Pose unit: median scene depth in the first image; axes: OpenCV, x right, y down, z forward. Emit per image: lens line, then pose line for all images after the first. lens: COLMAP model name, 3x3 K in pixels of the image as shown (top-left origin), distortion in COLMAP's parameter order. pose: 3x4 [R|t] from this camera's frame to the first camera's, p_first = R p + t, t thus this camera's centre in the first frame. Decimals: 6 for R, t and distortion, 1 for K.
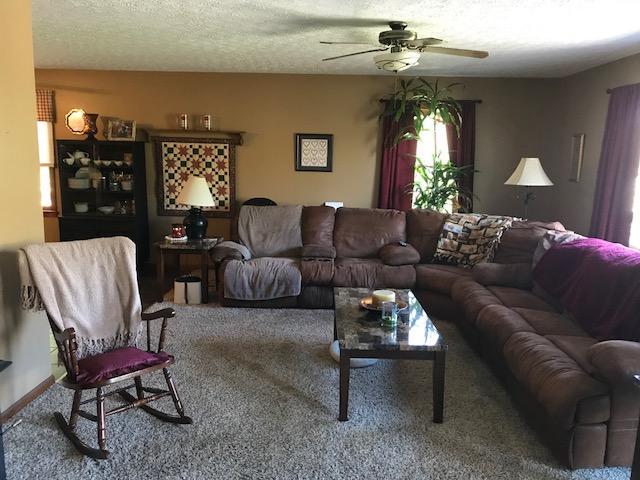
lens RADIAL K [[532.5, 0, 319.0], [0, 532.5, 241.0], [0, 0, 1]] dist [0.010524, 0.001128]
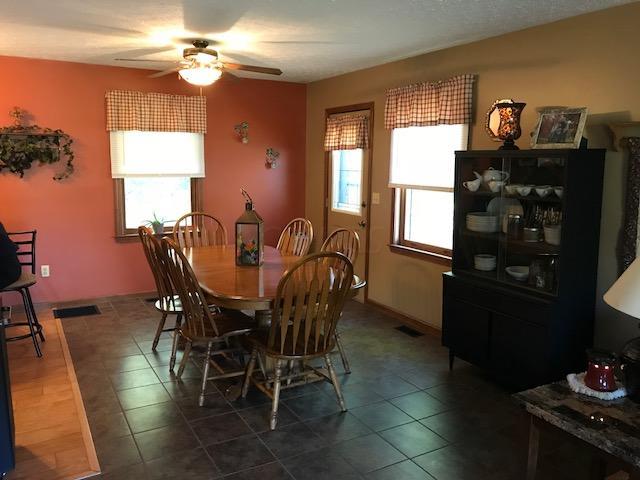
lens RADIAL K [[532.5, 0, 320.3], [0, 532.5, 235.9], [0, 0, 1]] dist [0.010524, 0.001128]
pose [[0.547877, 0.103460, -0.830137, -0.053524], [-0.139682, 0.989706, 0.031159, -0.086929], [0.824815, 0.098884, 0.556688, 0.522972]]
